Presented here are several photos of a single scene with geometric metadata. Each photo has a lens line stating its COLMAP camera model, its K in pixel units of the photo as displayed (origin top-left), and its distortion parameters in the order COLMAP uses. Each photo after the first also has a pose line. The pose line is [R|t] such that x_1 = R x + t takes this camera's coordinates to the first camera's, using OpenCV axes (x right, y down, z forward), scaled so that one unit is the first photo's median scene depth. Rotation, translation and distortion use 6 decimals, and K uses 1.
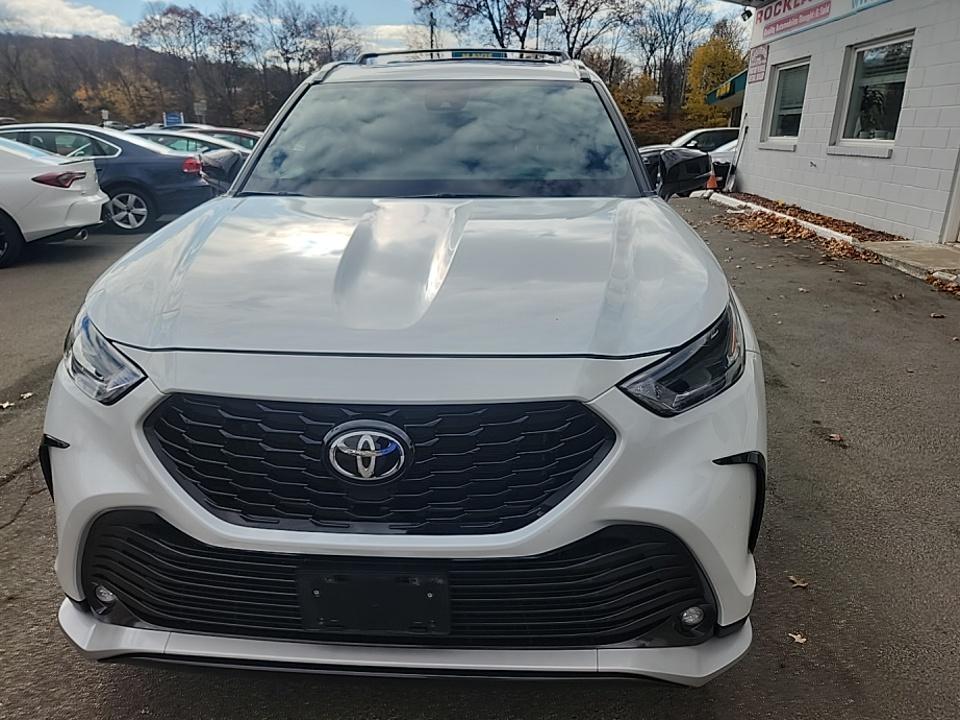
lens RADIAL K [[658.6, 0, 480.0], [0, 658.6, 360.0], [0, 0, 1]] dist [0.065884, -0.056414]
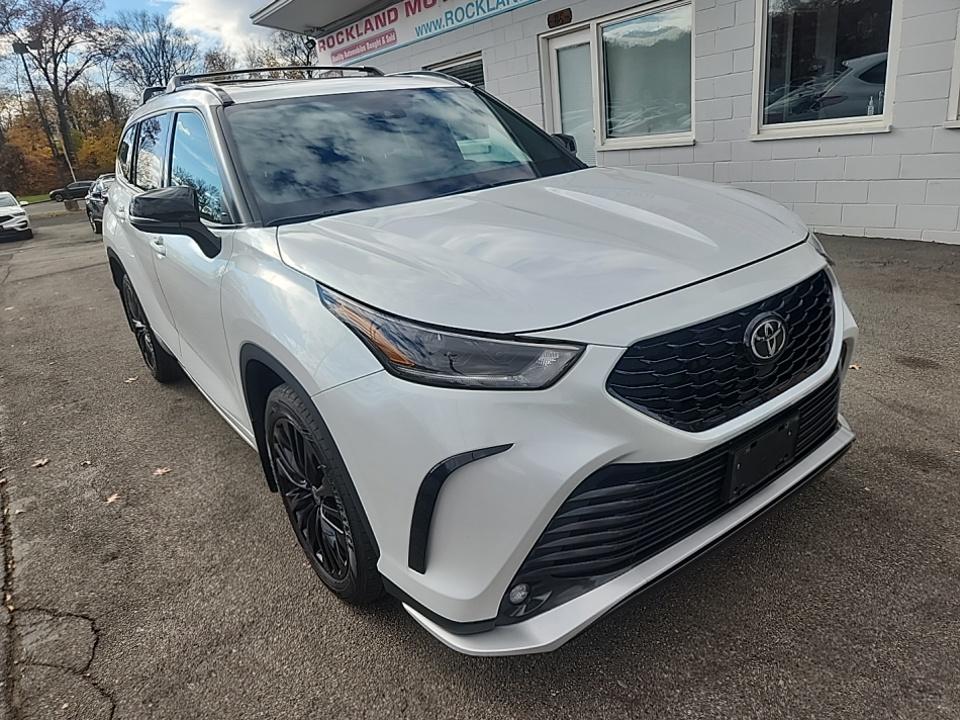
lens RADIAL K [[658.6, 0, 480.0], [0, 658.6, 360.0], [0, 0, 1]] dist [0.065884, -0.056414]
pose [[0.746742, -0.297295, 0.594972, -0.205307], [0.321922, 0.944334, 0.067824, -0.013166], [-0.582016, 0.140888, 0.800880, 0.041082]]
